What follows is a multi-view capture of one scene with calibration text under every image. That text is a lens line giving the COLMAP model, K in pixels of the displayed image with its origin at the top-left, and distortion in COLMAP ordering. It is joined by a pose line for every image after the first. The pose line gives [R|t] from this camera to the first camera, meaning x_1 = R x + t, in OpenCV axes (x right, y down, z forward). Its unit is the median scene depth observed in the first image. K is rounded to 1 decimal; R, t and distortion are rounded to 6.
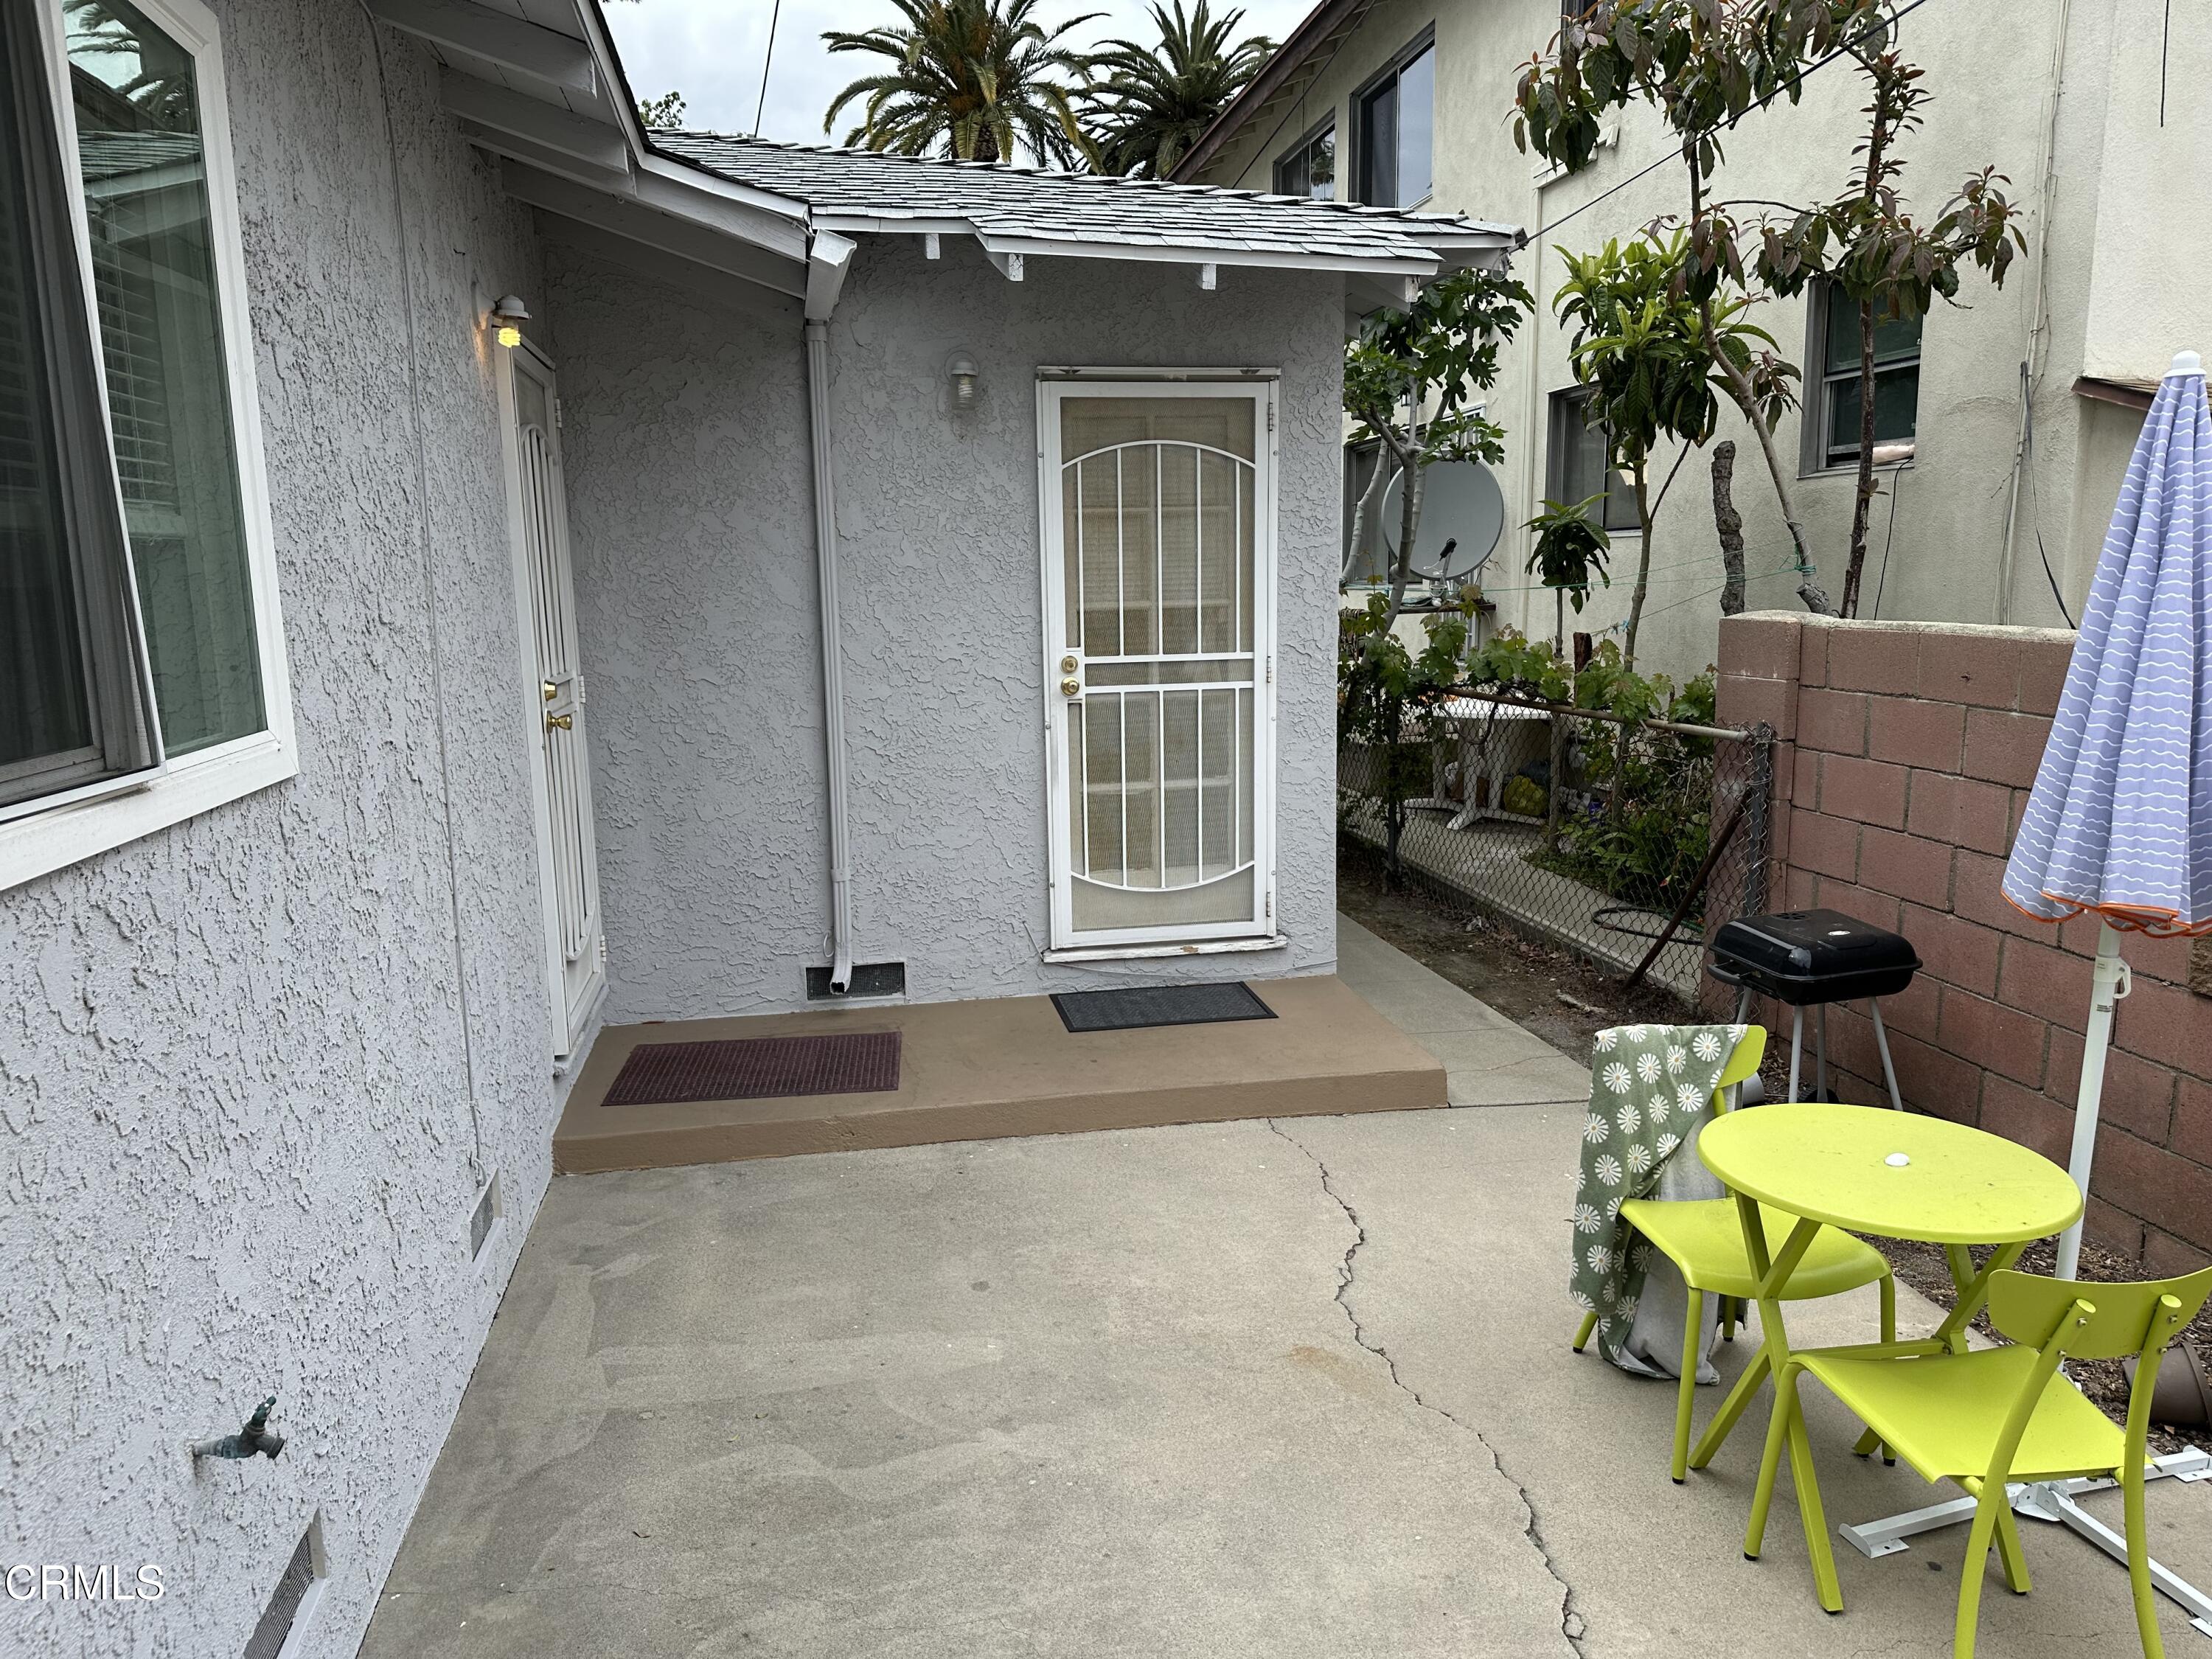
lens RADIAL K [[1543.3, 0, 1103.8], [0, 1543.3, 850.1], [0, 0, 1]] dist [0.056756, -0.065708]
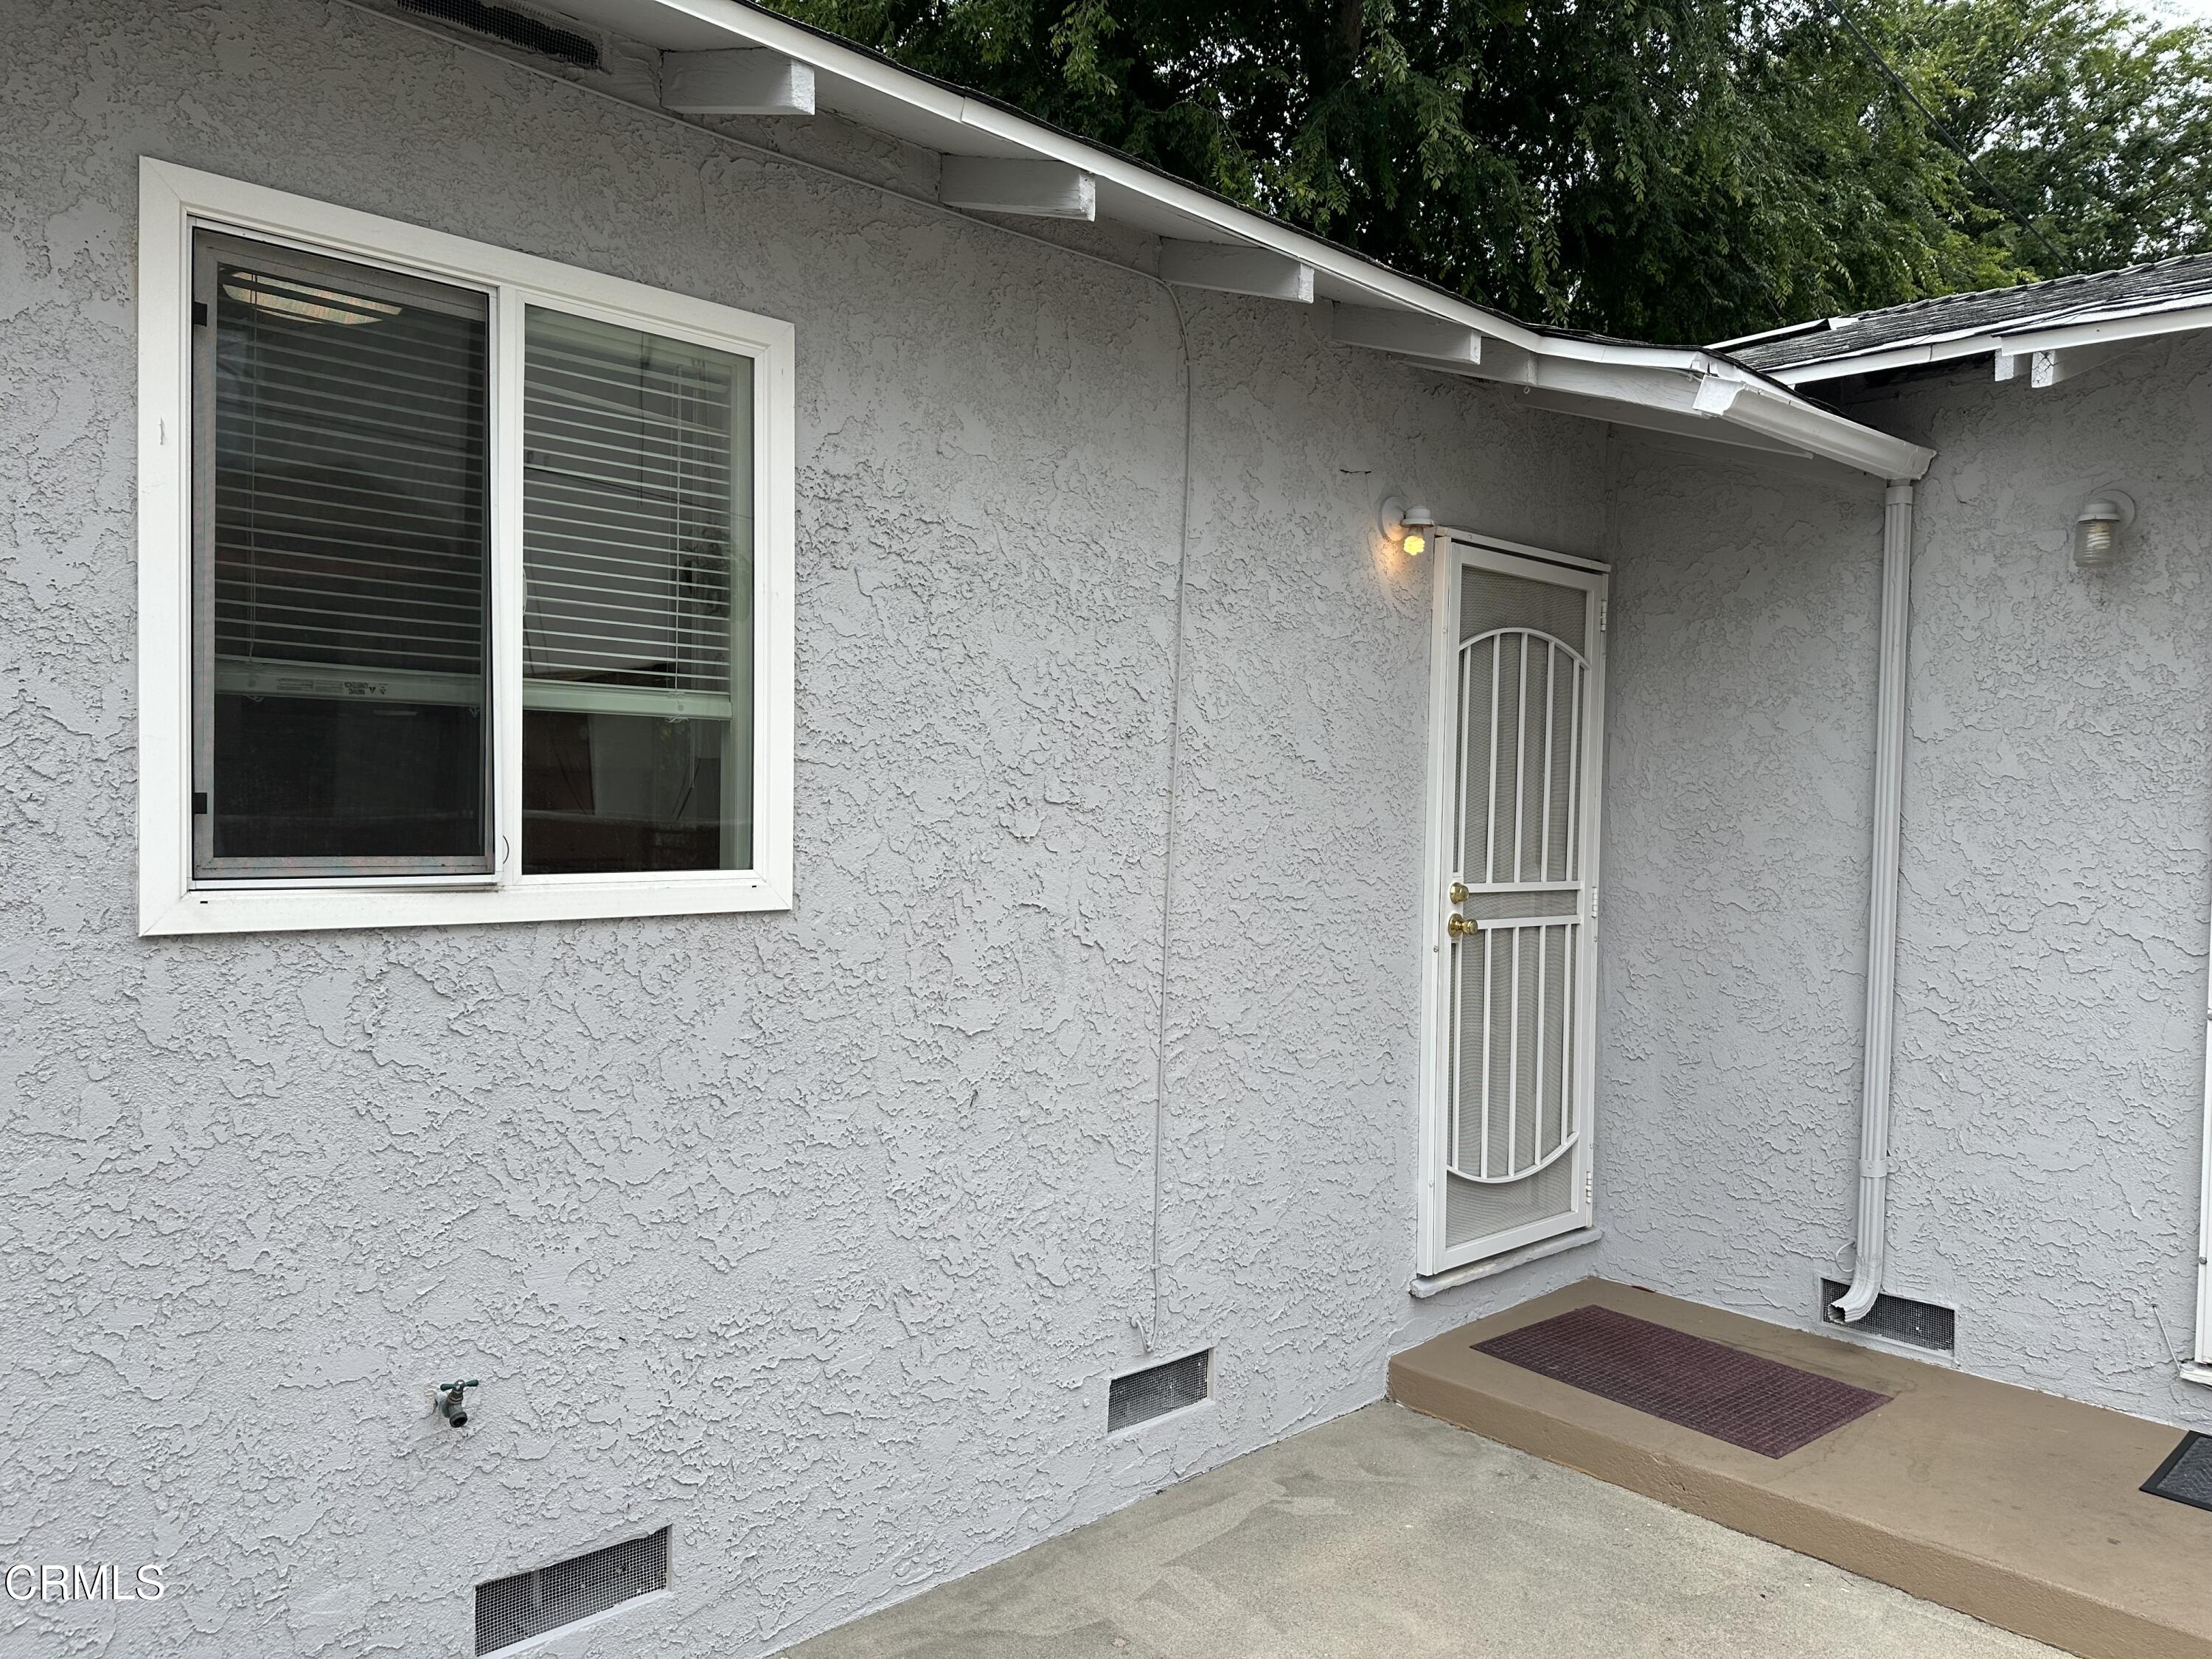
lens RADIAL K [[1543.3, 0, 1107.0], [0, 1543.3, 832.9], [0, 0, 1]] dist [0.056756, -0.065708]
pose [[0.526574, 0.042313, -0.849075, 0.292455], [-0.177162, 0.982294, -0.060919, -0.034795], [0.831464, 0.182502, 0.524747, 0.253131]]
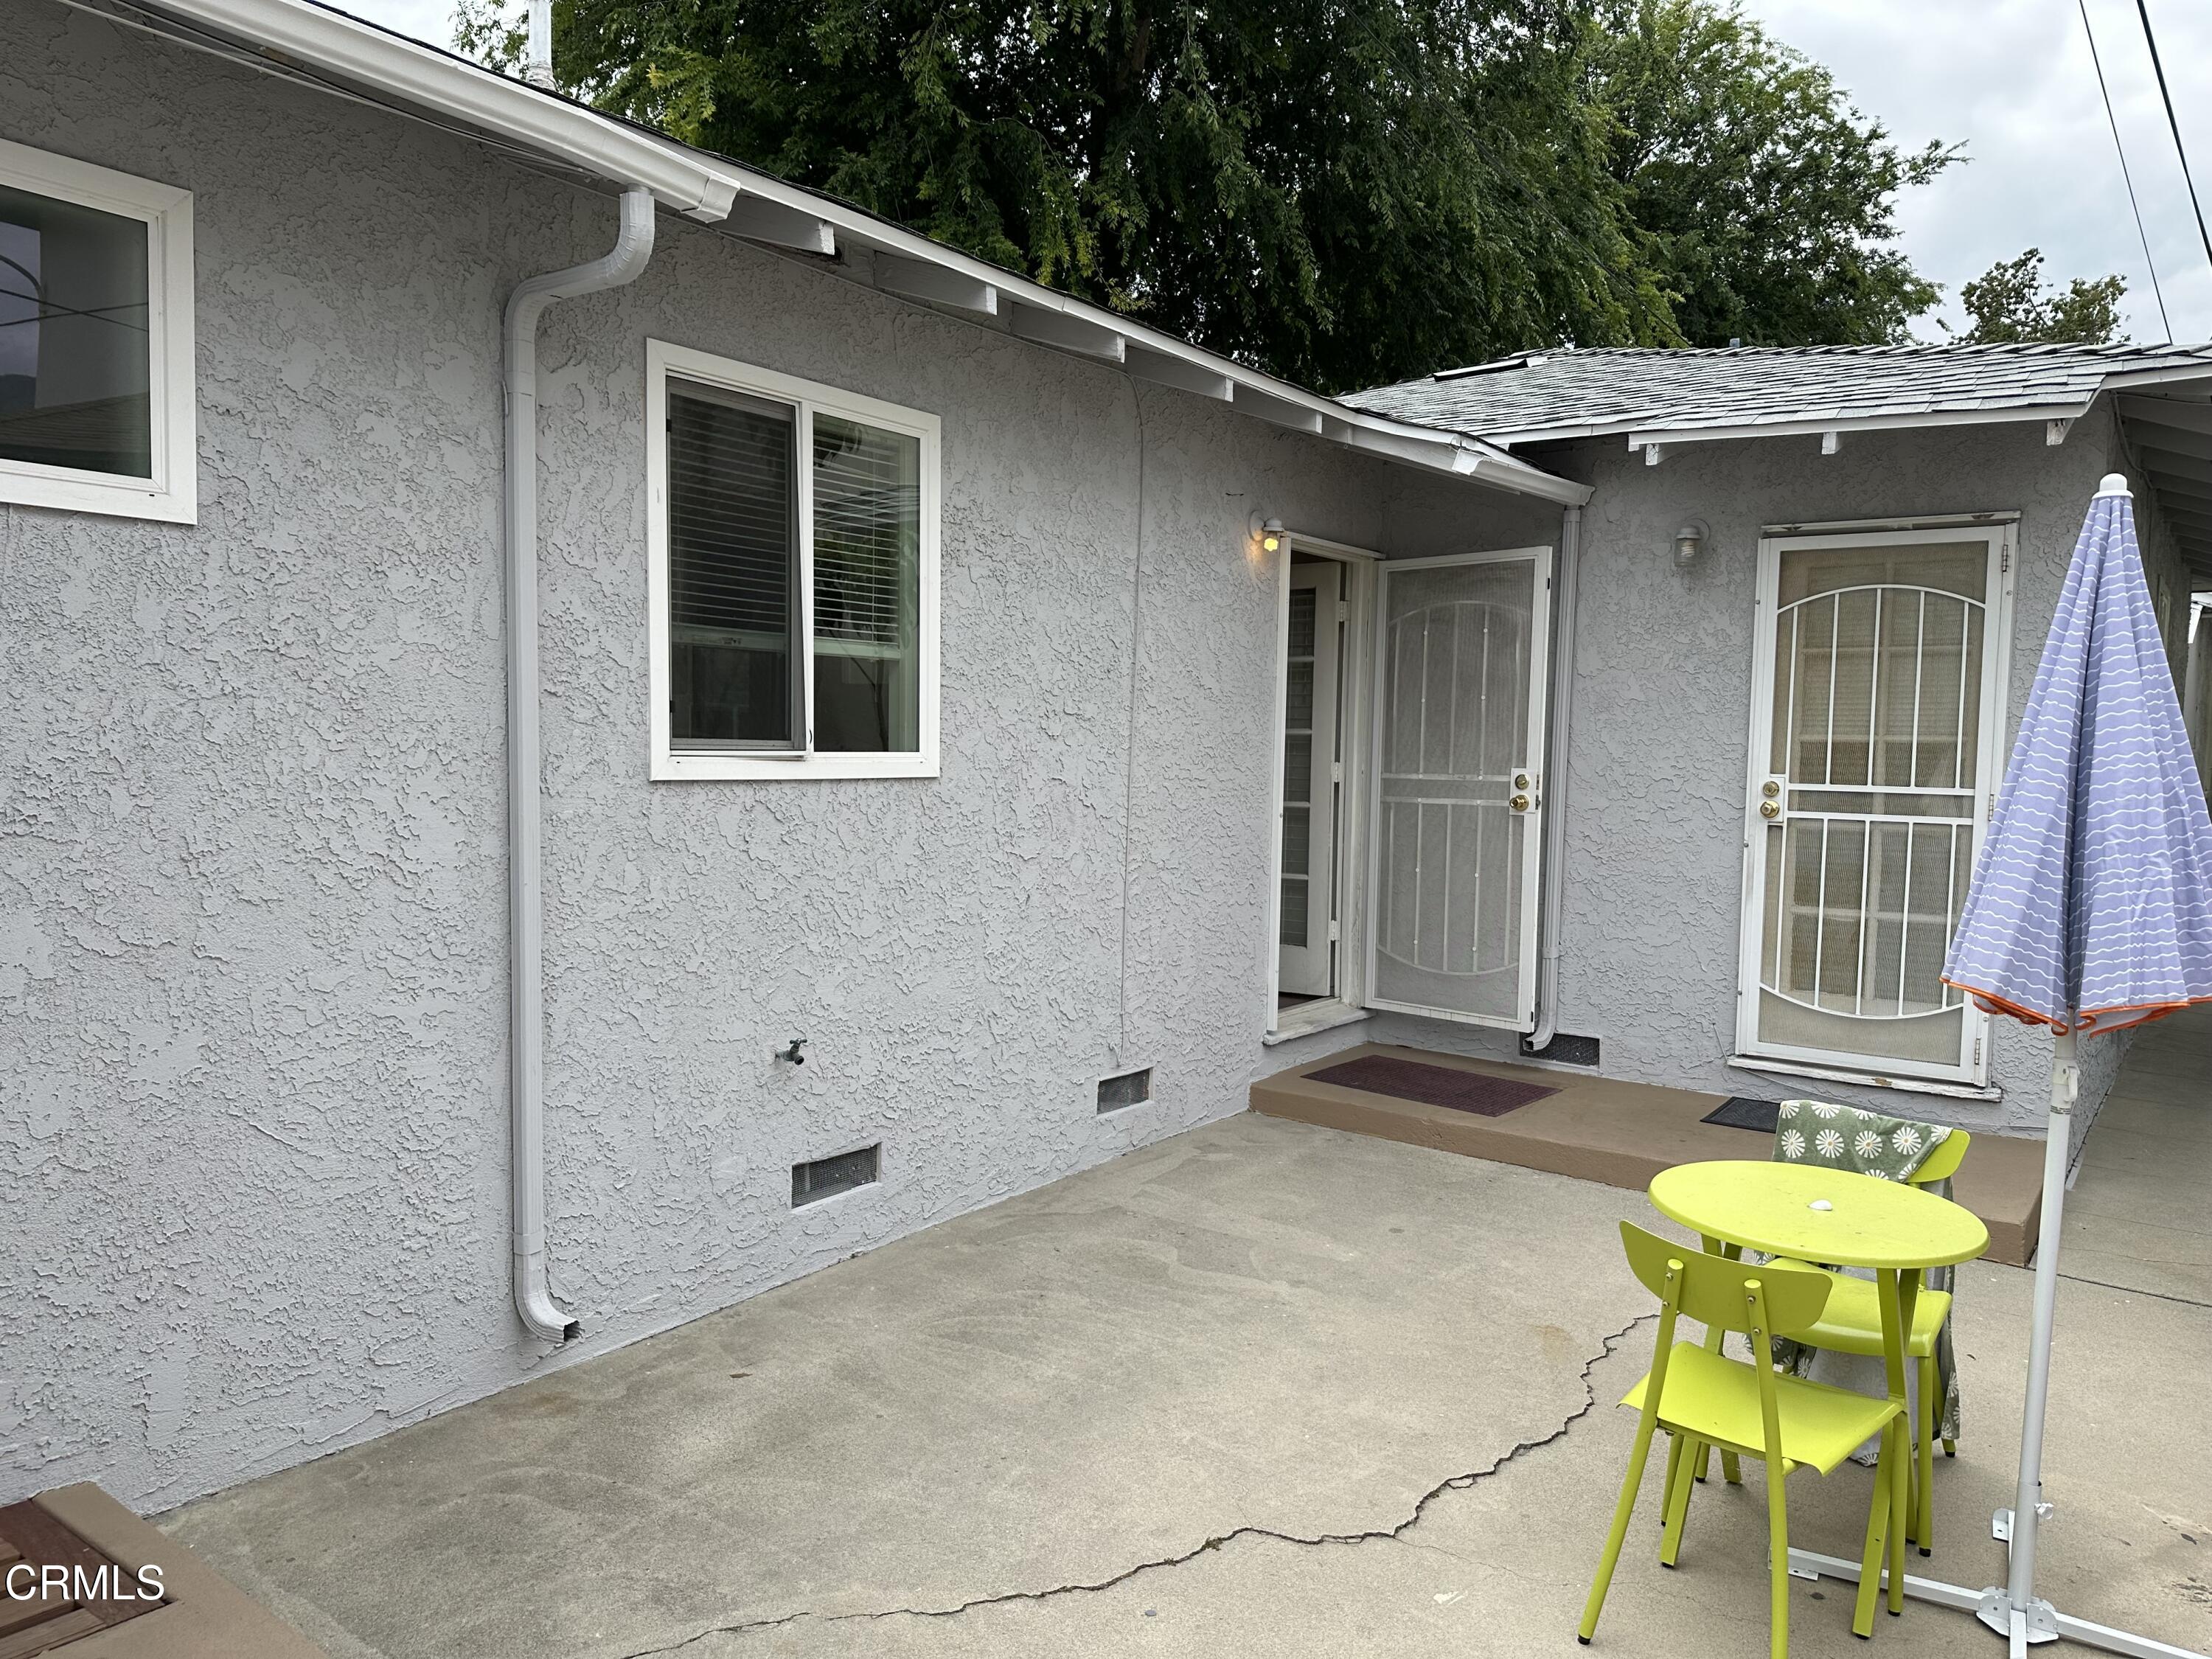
lens RADIAL K [[1543.3, 0, 1100.0], [0, 1543.3, 839.9], [0, 0, 1]] dist [0.056756, -0.065708]
pose [[0.667259, 0.077435, -0.740789, 0.498695], [-0.160396, 0.986185, -0.041389, 0.037073], [0.727350, 0.146437, 0.670461, -0.075873]]
